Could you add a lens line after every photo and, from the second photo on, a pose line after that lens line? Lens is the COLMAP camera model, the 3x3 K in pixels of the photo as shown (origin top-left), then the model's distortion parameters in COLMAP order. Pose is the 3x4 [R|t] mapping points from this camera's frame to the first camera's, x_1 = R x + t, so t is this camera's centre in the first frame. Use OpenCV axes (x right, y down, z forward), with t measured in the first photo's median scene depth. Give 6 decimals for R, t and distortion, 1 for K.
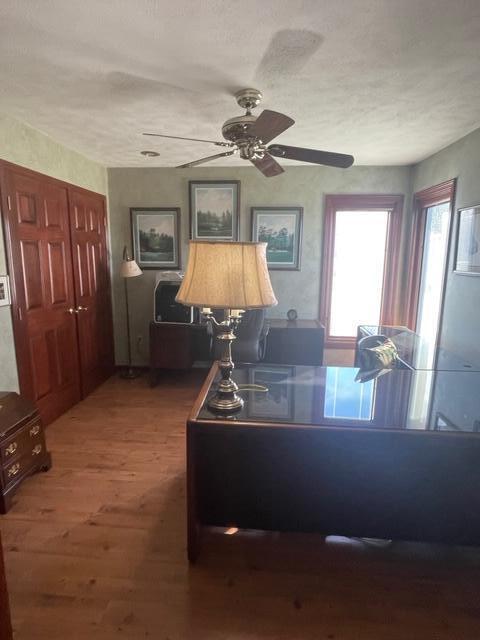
lens RADIAL K [[352.1, 0, 236.3], [0, 352.1, 318.9], [0, 0, 1]] dist [-0.013475, -0.000629]
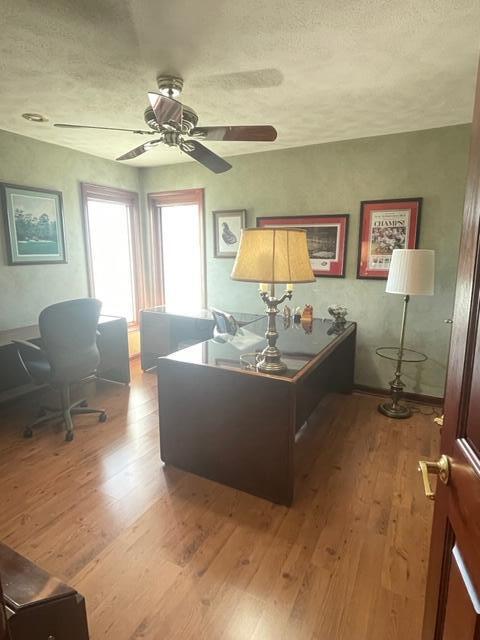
lens RADIAL K [[352.1, 0, 238.1], [0, 352.1, 317.3], [0, 0, 1]] dist [-0.013475, -0.000629]
pose [[0.403614, -0.181890, 0.896667, -0.484379], [0.170761, 0.977795, 0.121482, -0.037745], [-0.898853, 0.104084, 0.425711, 0.251537]]
